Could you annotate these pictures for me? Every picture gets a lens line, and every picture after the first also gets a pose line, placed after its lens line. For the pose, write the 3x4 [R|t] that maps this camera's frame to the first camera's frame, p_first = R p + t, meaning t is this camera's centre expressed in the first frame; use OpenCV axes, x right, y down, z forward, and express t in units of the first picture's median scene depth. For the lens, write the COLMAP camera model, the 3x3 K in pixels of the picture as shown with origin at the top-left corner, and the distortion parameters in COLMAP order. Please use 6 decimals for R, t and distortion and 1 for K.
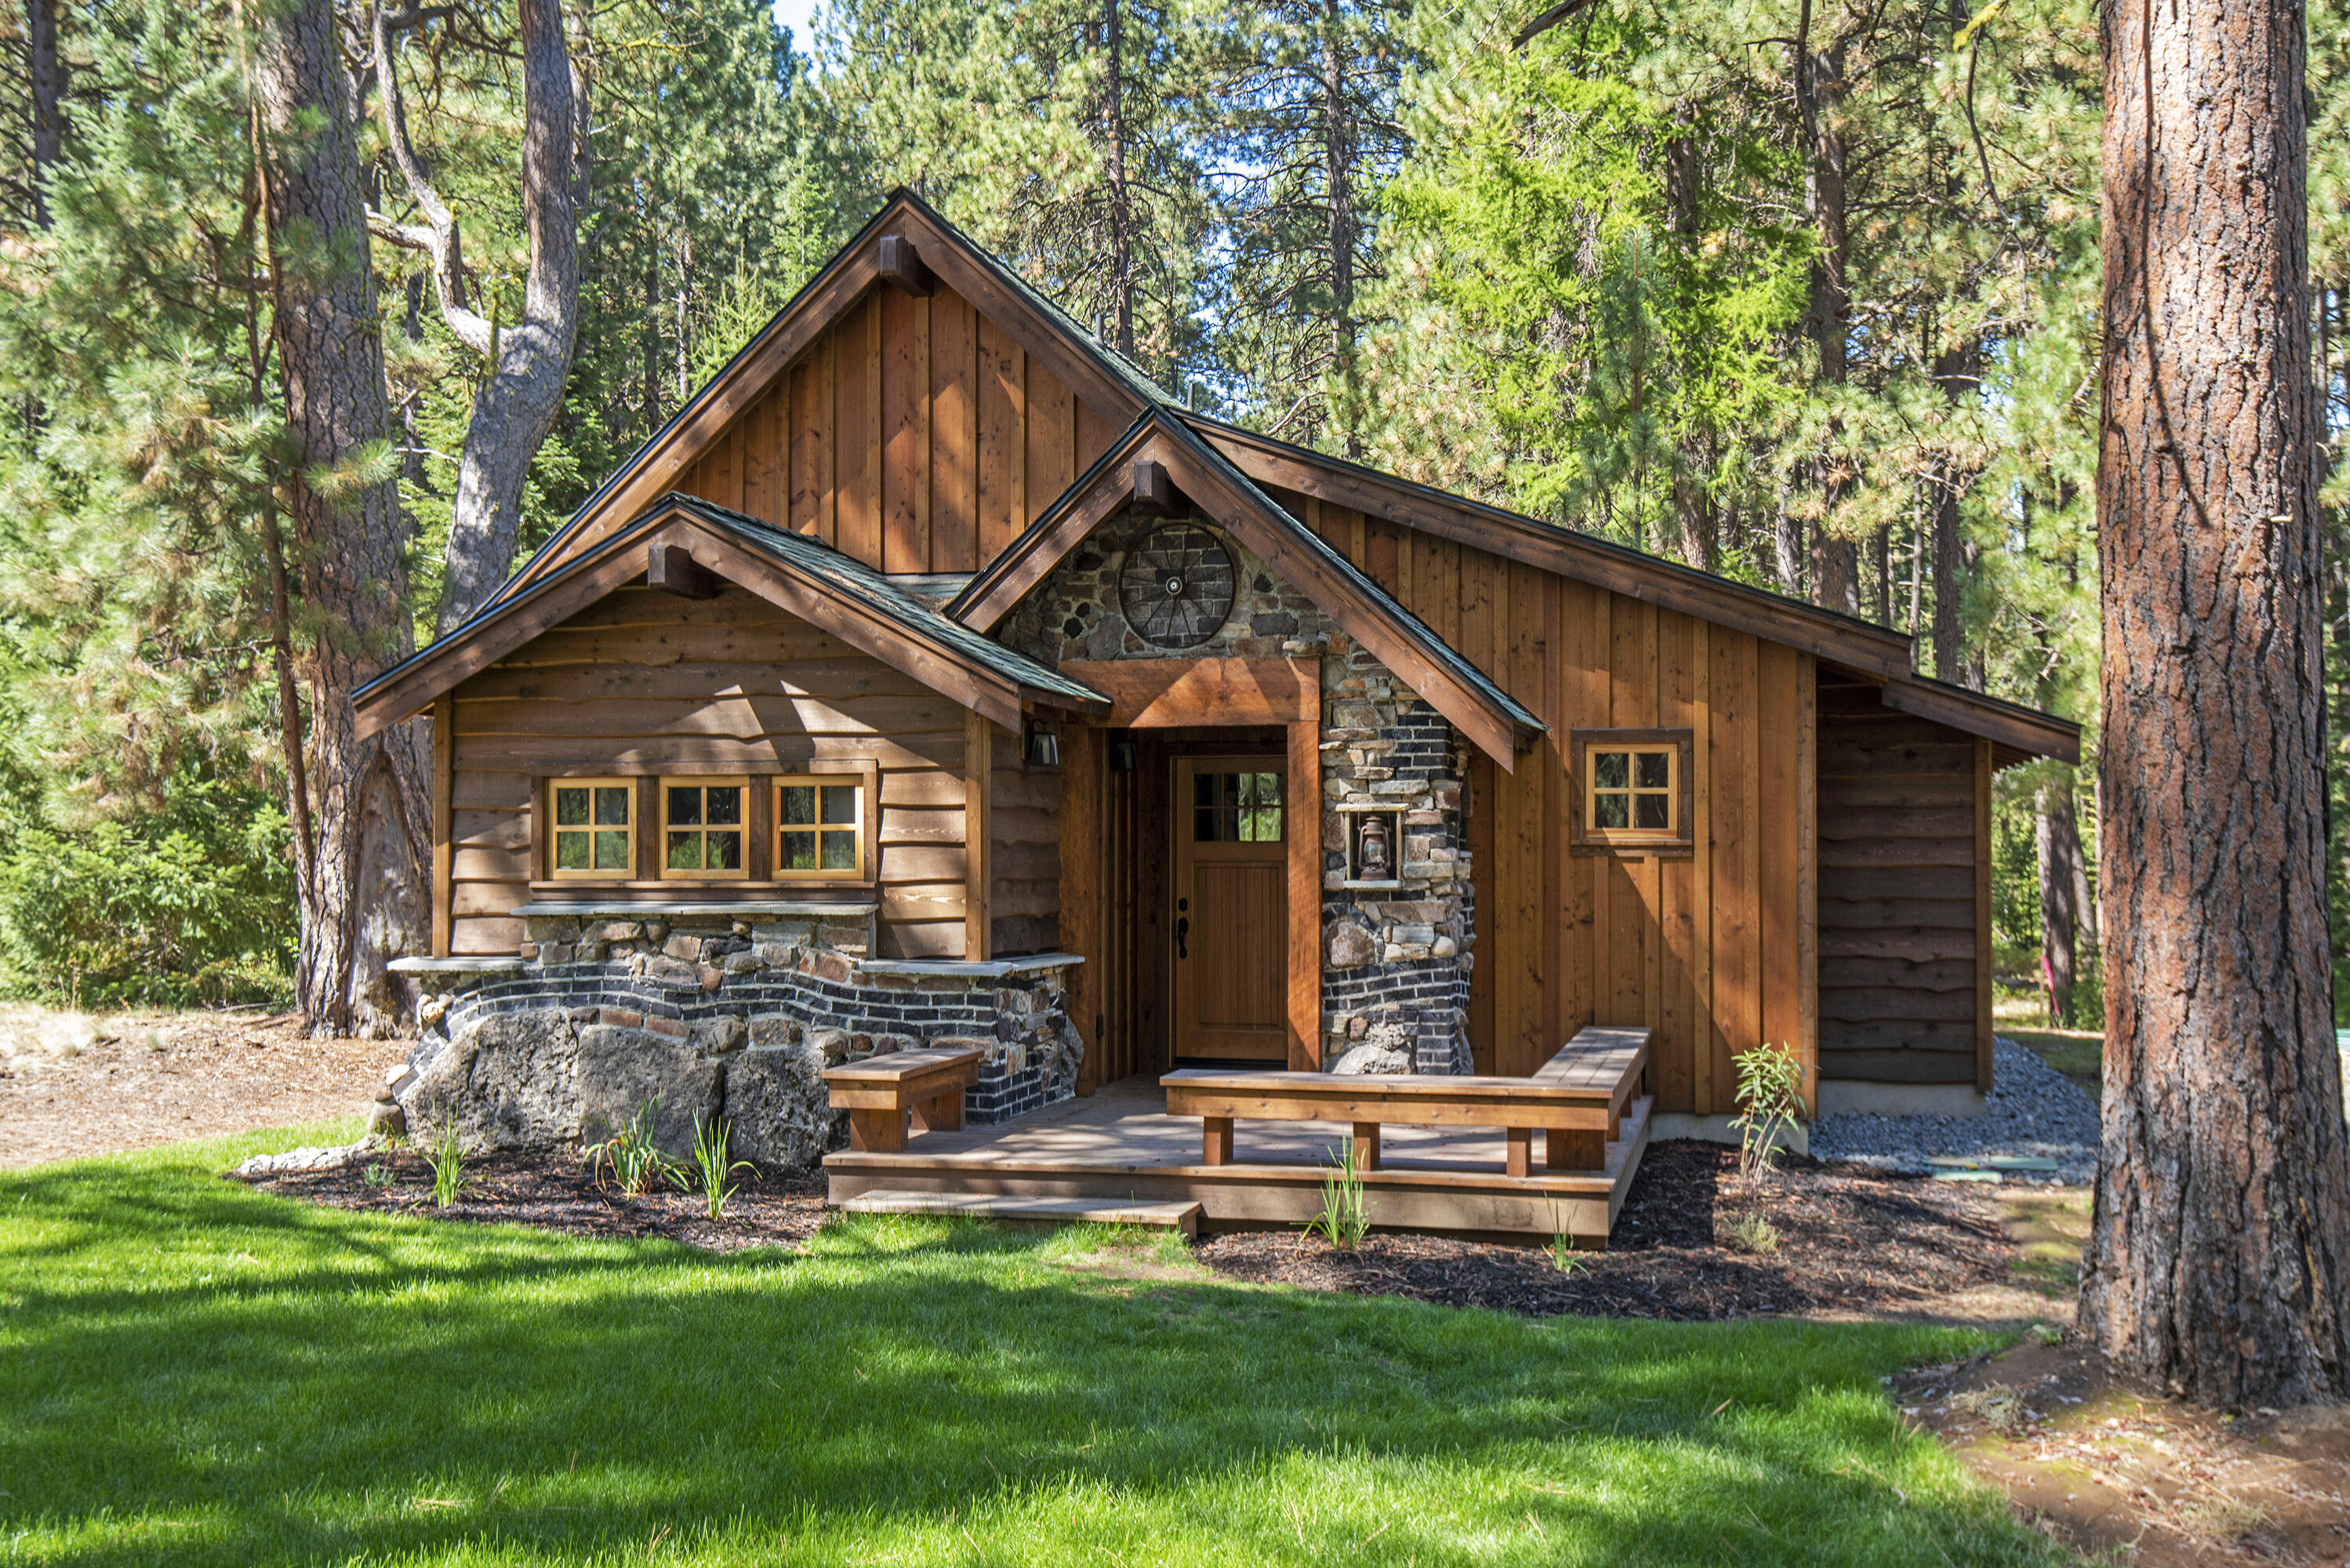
lens RADIAL K [[2315.8, 0, 1175.1], [0, 2315.8, 797.4], [0, 0, 1]] dist [0.070762, 0.000000]
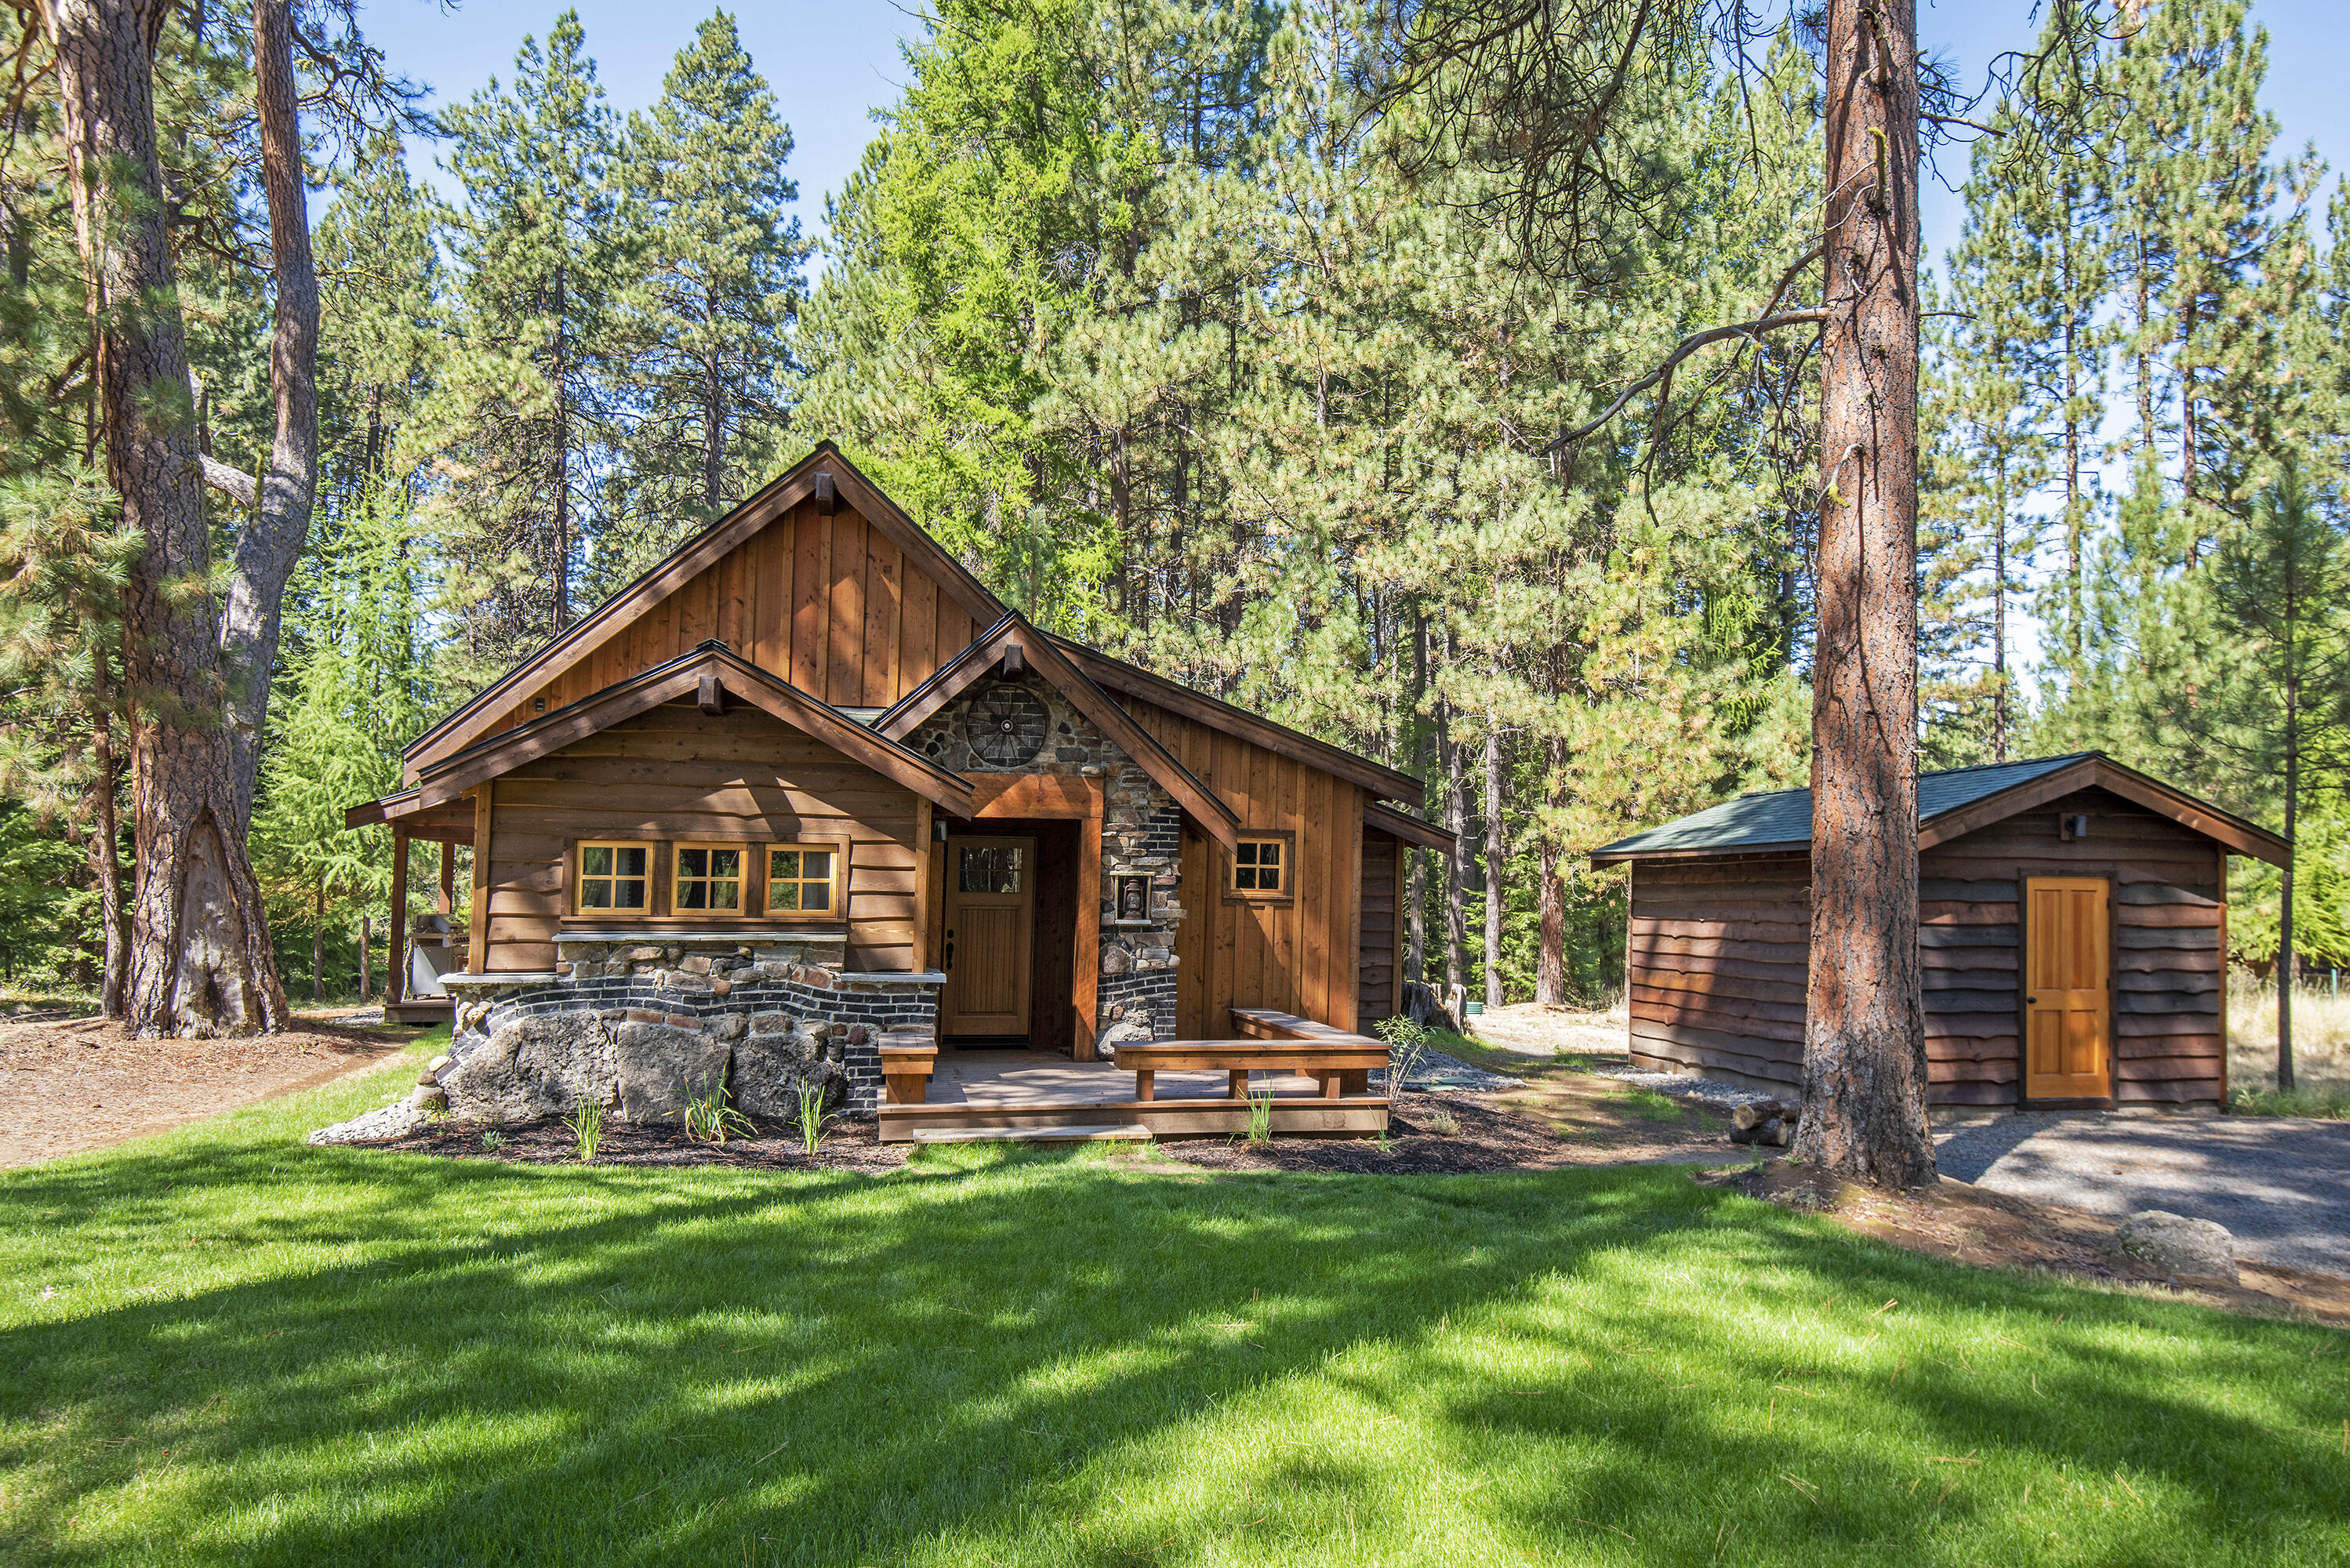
lens RADIAL K [[1527.6, 0, 1190.4], [0, 1527.6, 844.0], [0, 0, 1]] dist [0.018876, -0.010130]
pose [[0.894602, 0.028370, 0.445963, -0.346385], [-0.024262, 0.999594, -0.014920, -0.001221], [-0.446205, 0.002528, 0.894927, 0.044802]]
